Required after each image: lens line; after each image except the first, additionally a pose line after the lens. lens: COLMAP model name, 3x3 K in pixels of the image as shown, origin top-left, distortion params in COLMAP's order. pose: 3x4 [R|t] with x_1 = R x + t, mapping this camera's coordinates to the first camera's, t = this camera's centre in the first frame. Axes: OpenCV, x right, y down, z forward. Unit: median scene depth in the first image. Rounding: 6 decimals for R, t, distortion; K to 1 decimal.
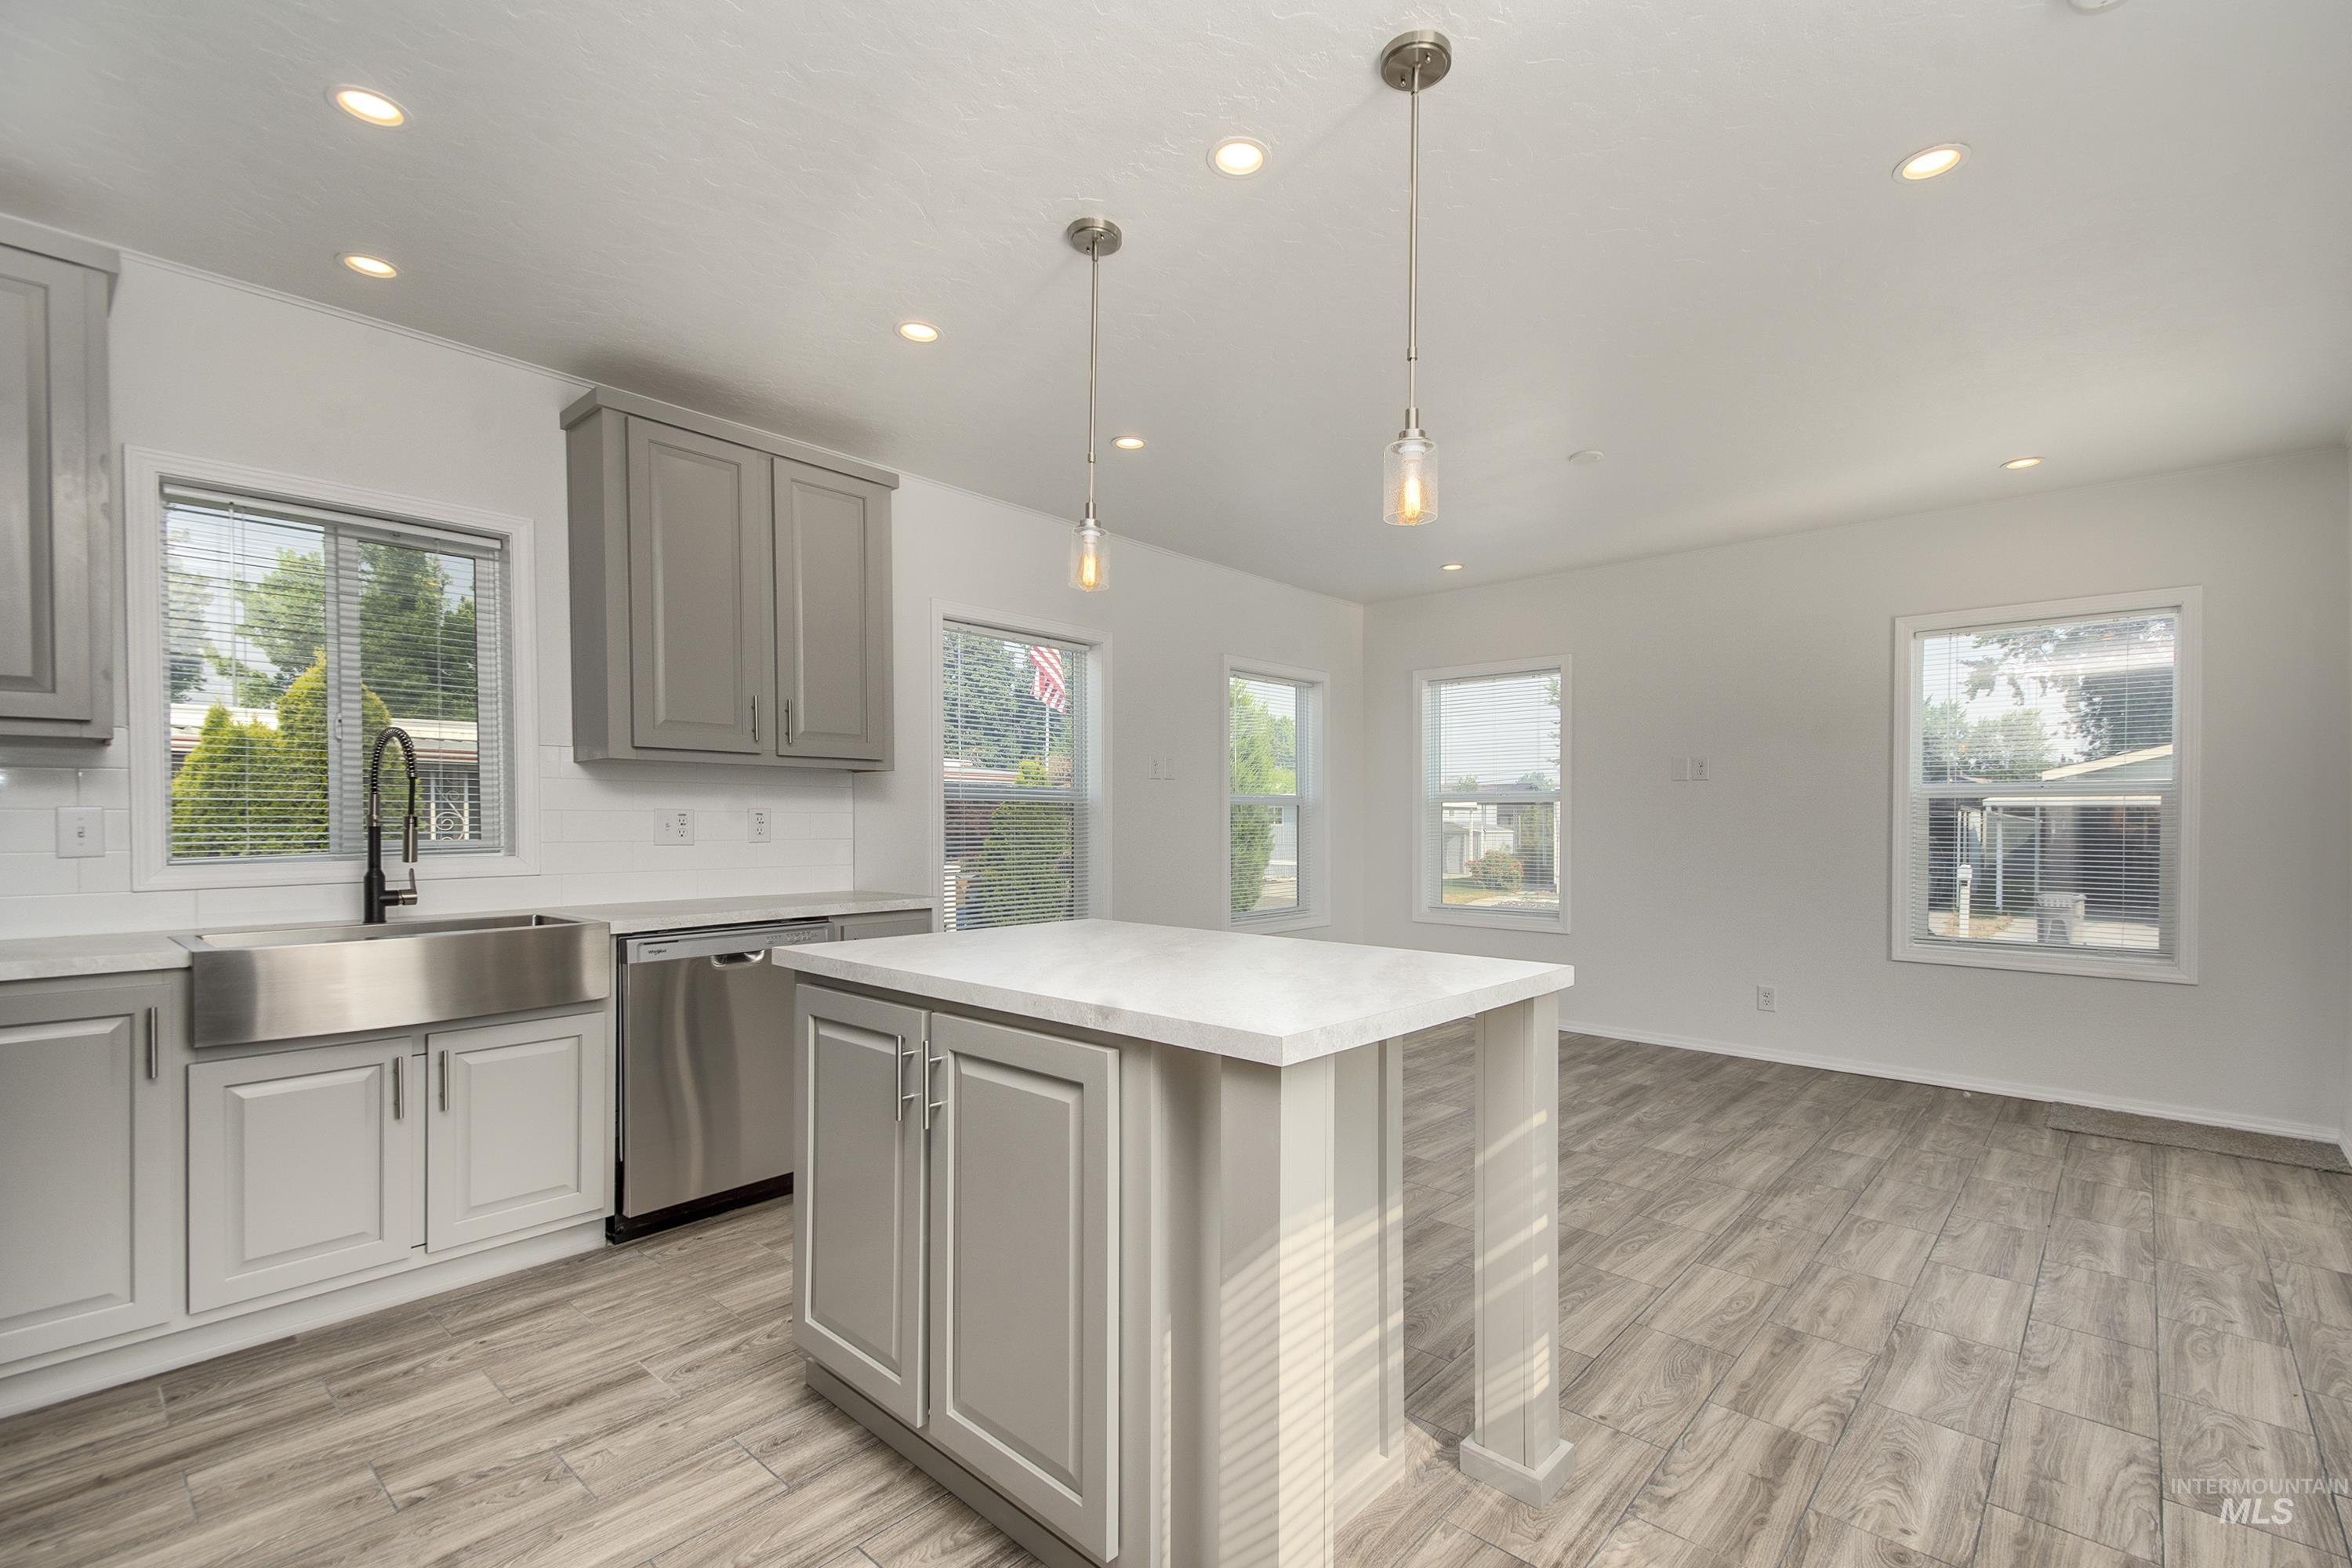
lens RADIAL K [[1024.7, 0, 1236.0], [0, 1024.7, 819.0], [0, 0, 1]] dist [0.057086, -0.023384]
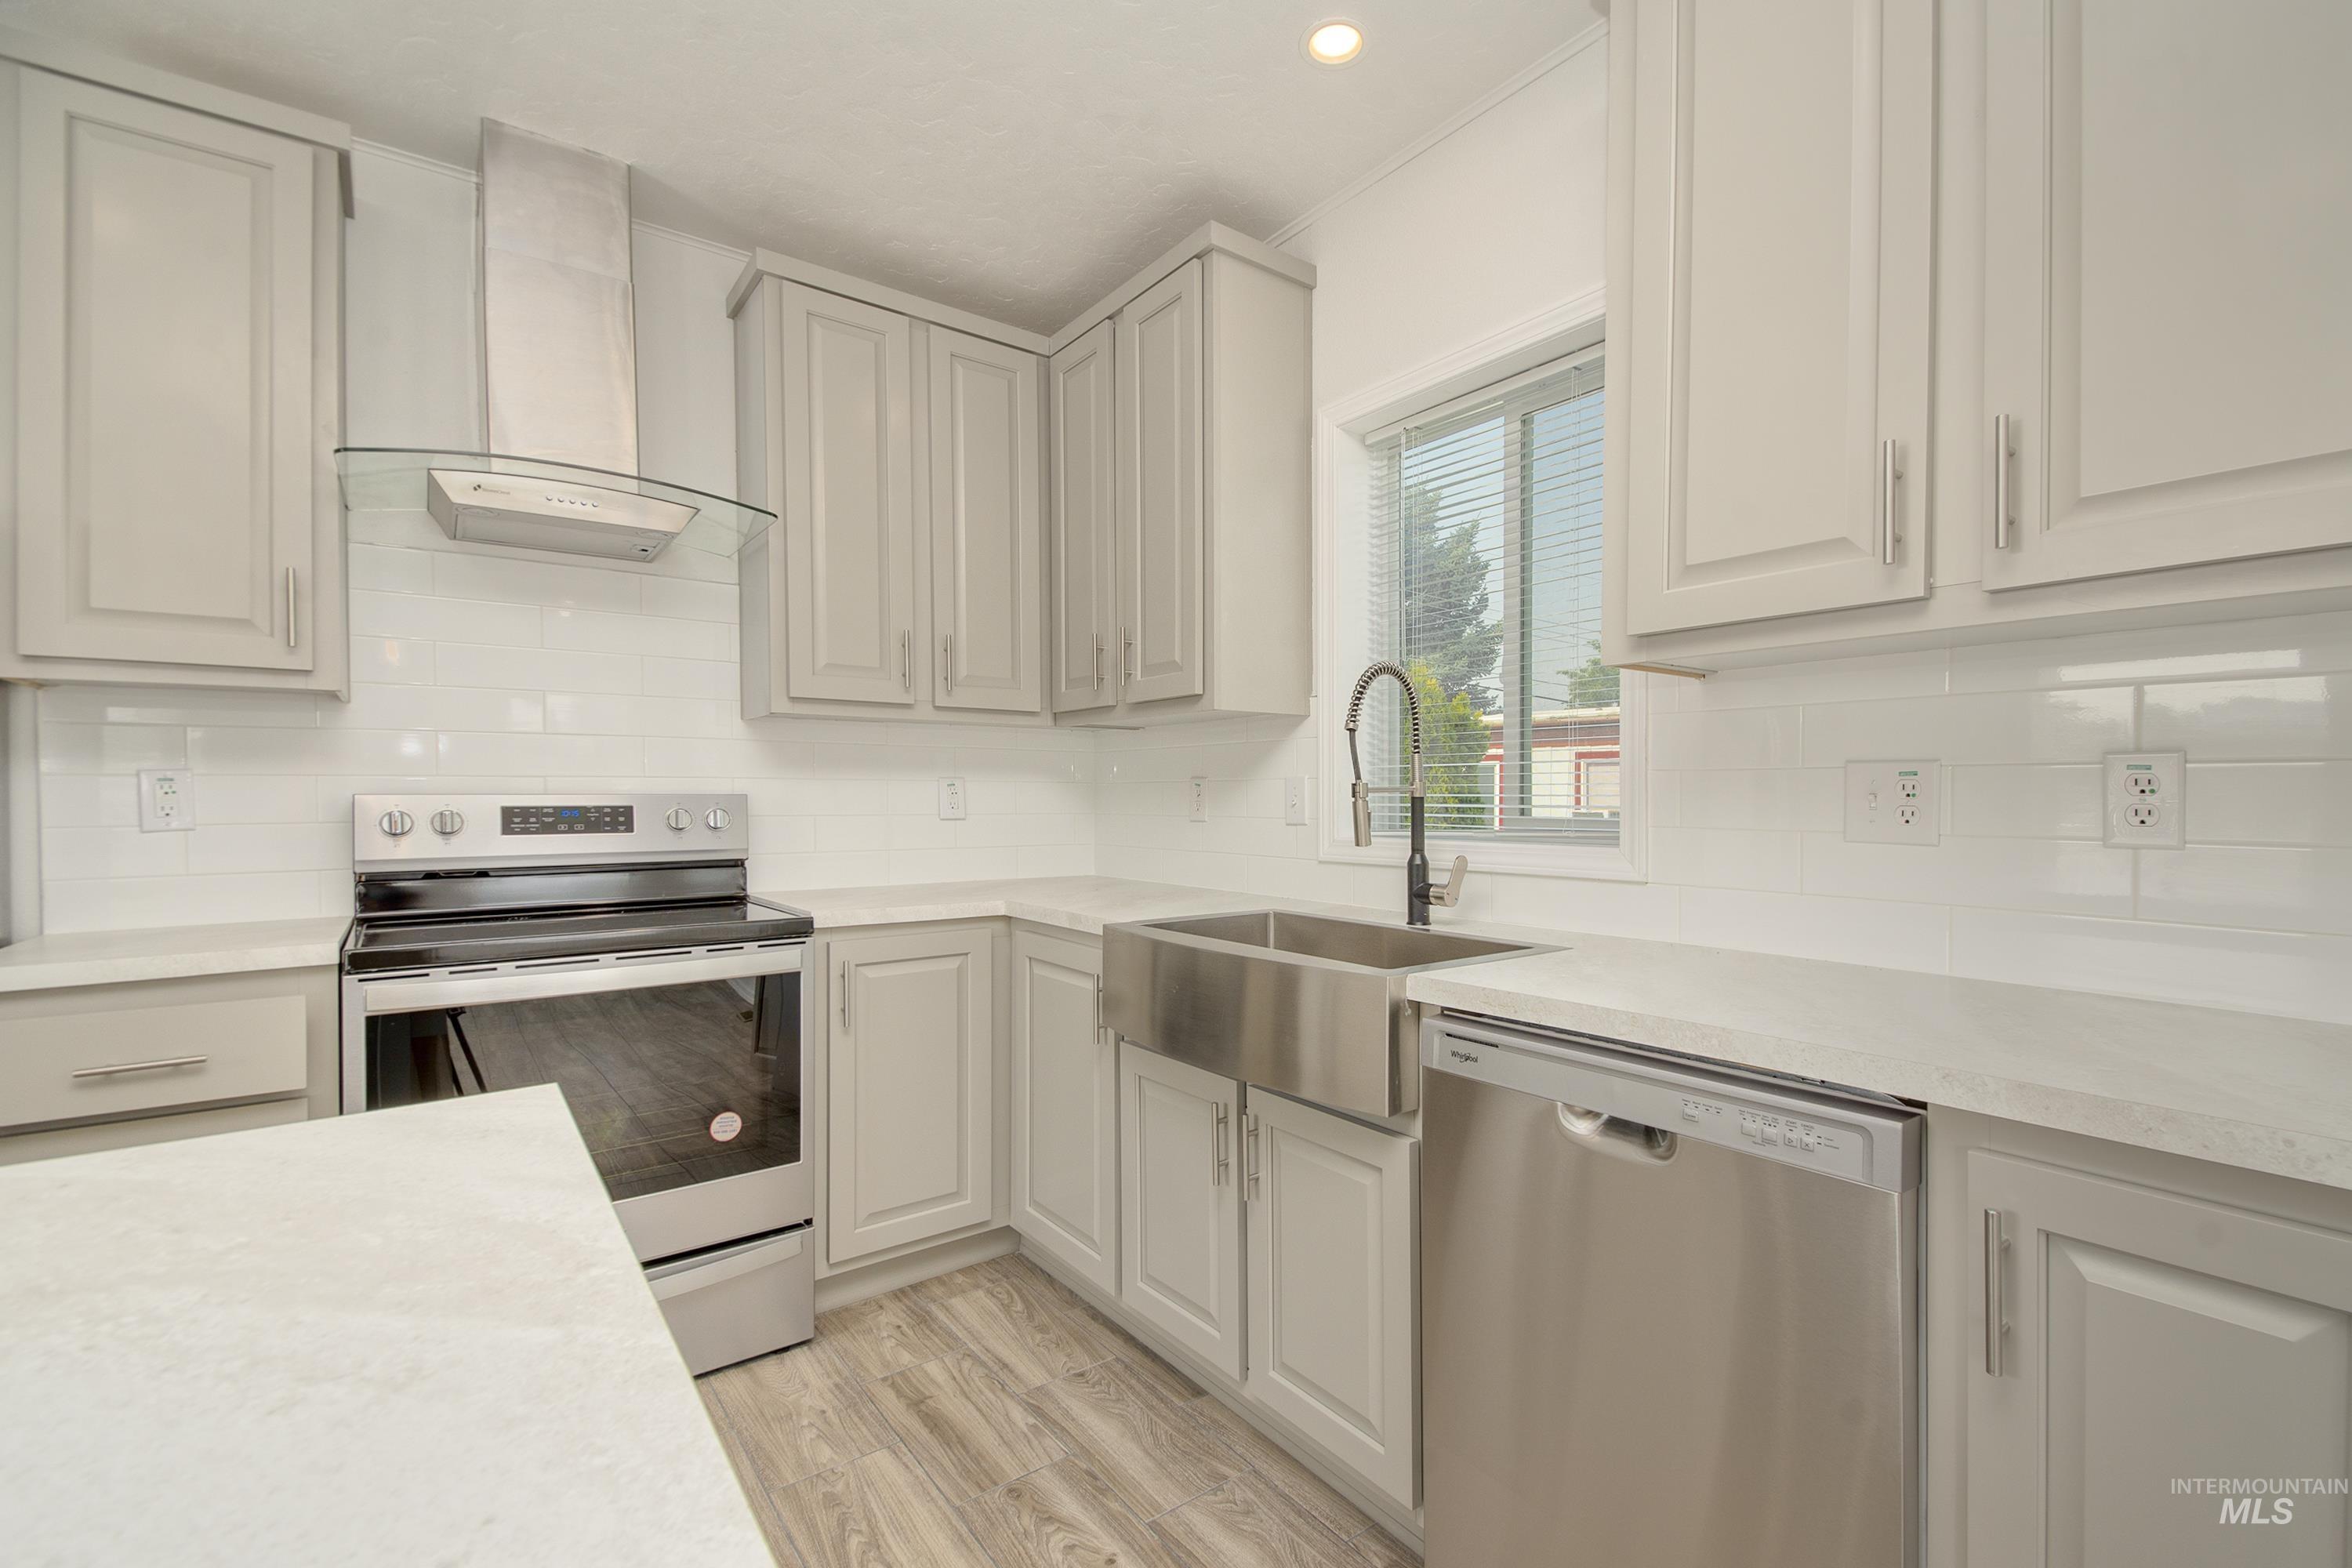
lens RADIAL K [[1024.7, 0, 1236.0], [0, 1024.7, 819.0], [0, 0, 1]] dist [0.057086, -0.023384]
pose [[-0.193034, 0.024480, -0.980887, -0.058925], [-0.000720, 0.999685, 0.025091, 0.004124], [0.981192, 0.005550, -0.192956, 0.826202]]
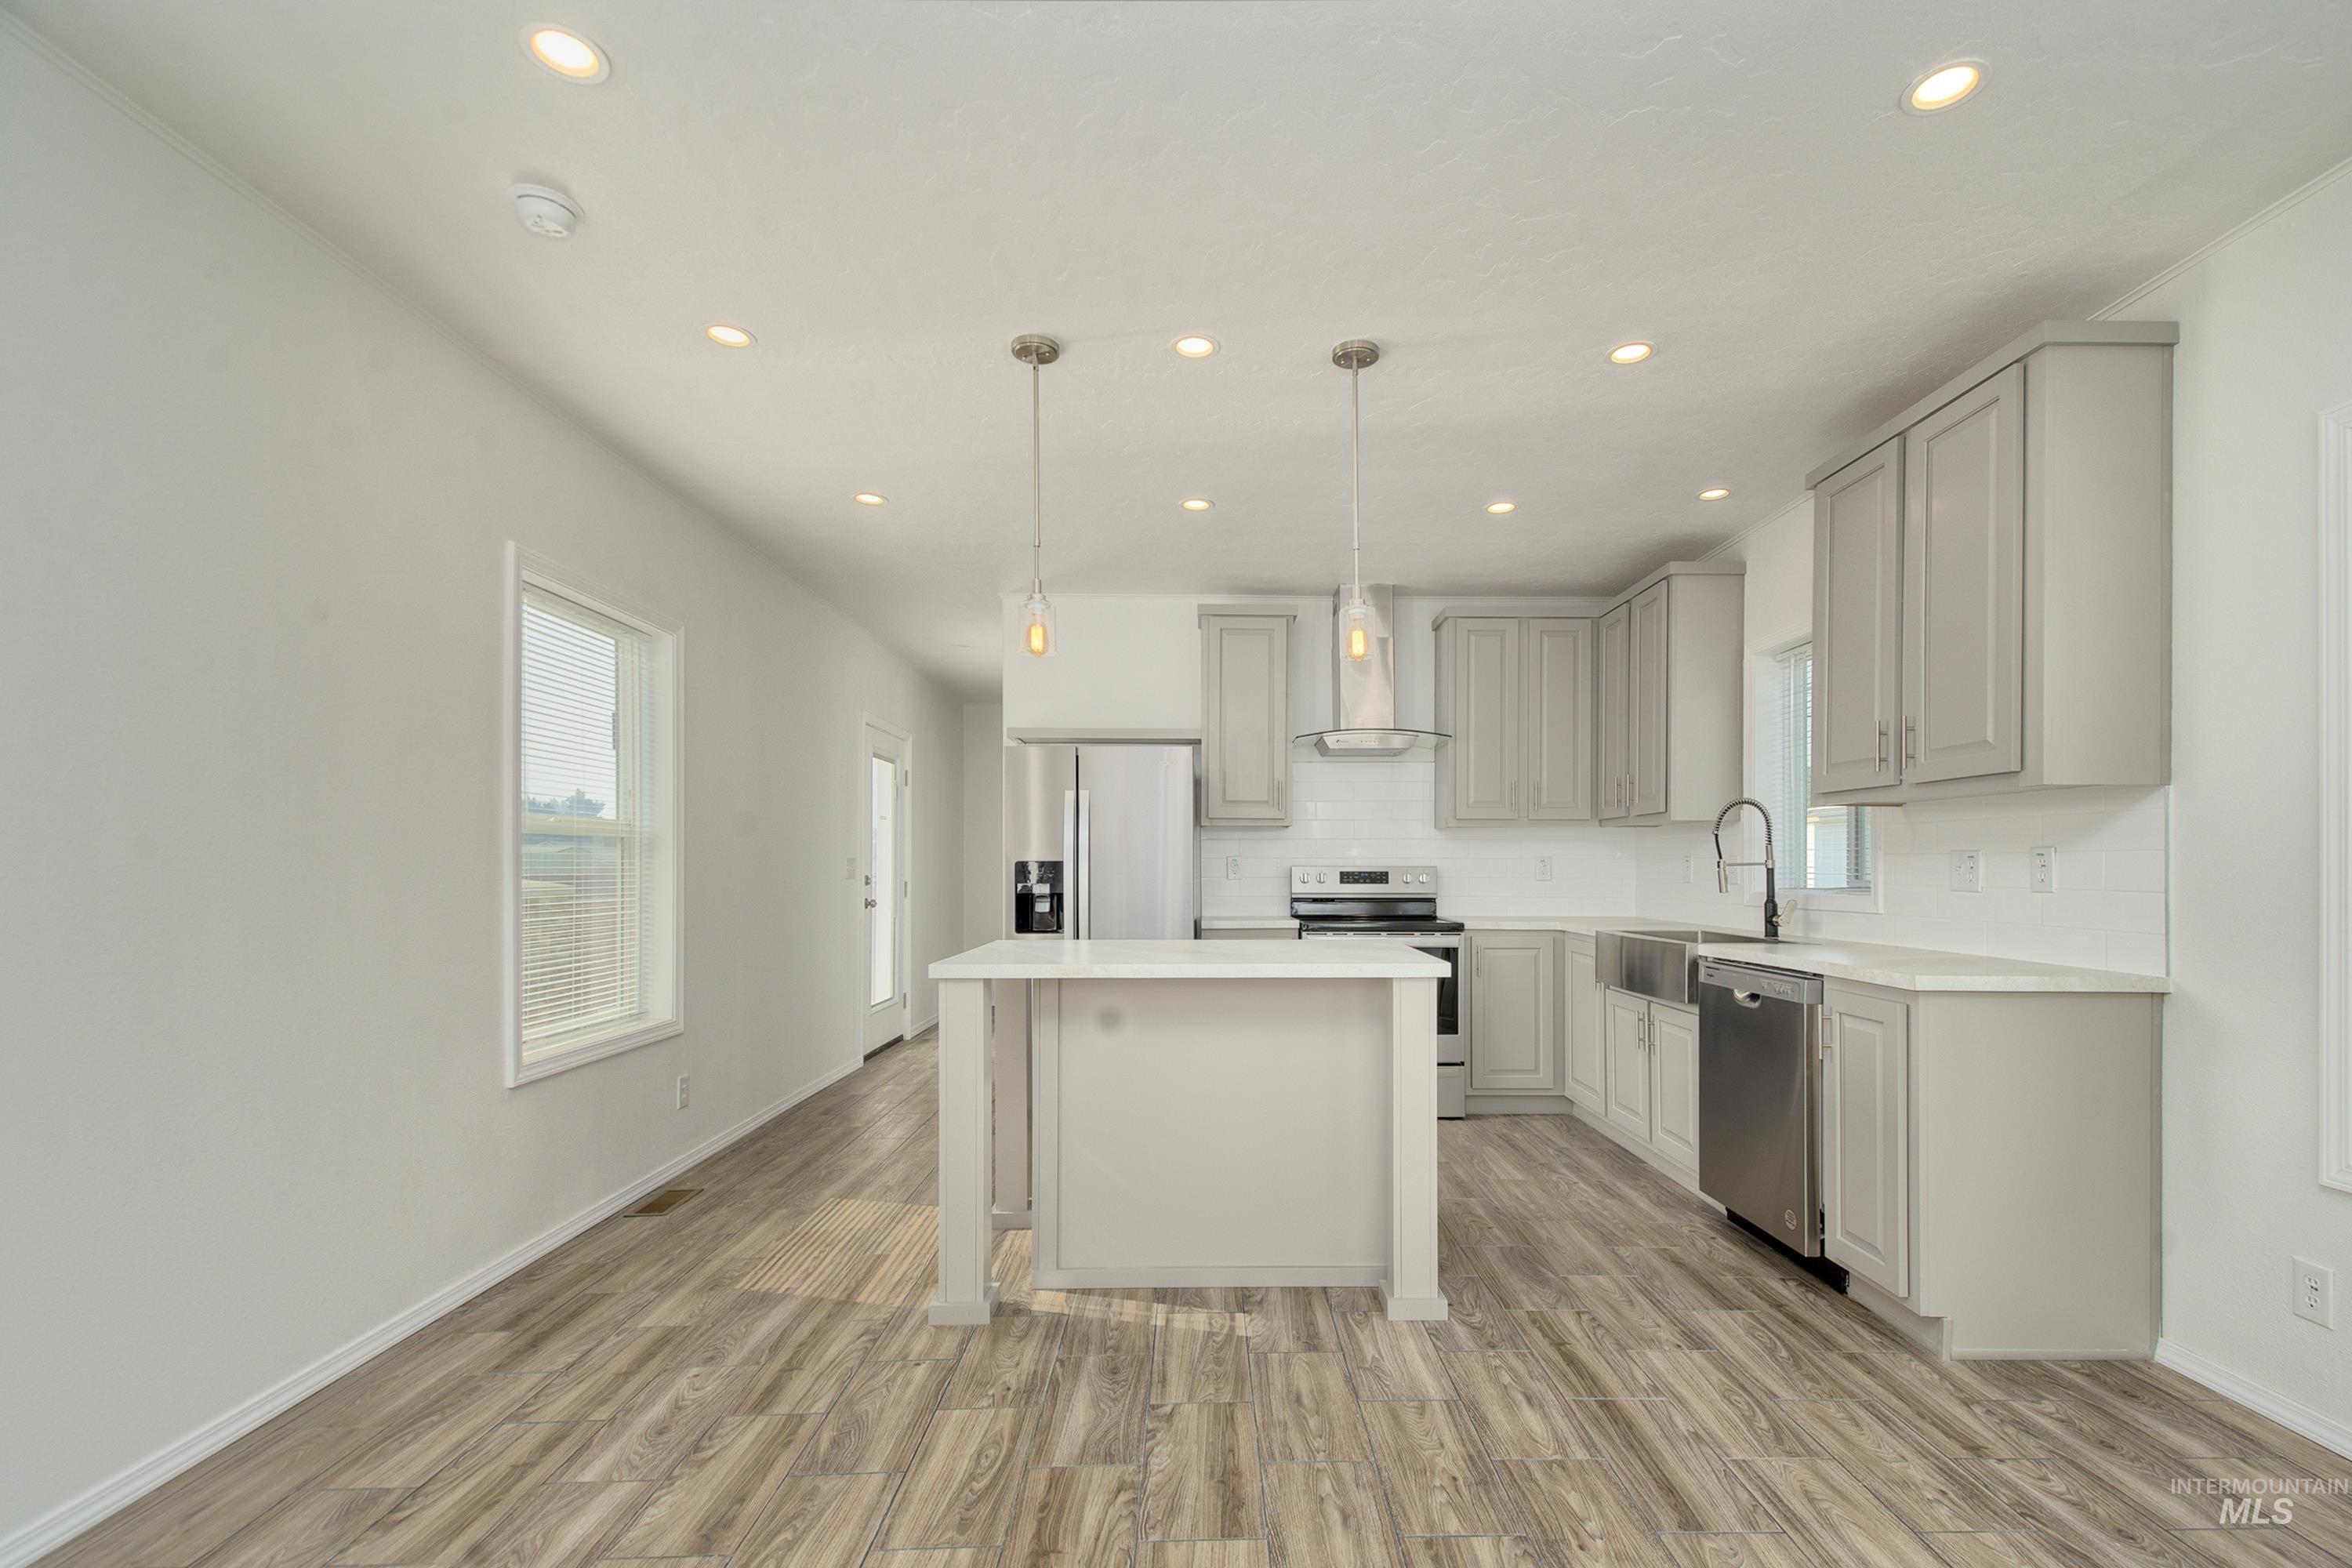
lens RADIAL K [[1035.1, 0, 1225.2], [0, 1035.1, 858.6], [0, 0, 1]] dist [0.057321, -0.031868]
pose [[-0.739835, -0.005128, -0.672769, 0.531446], [-0.000985, 0.999978, -0.006539, 0.004332], [0.672788, -0.004175, -0.739824, 1.255770]]
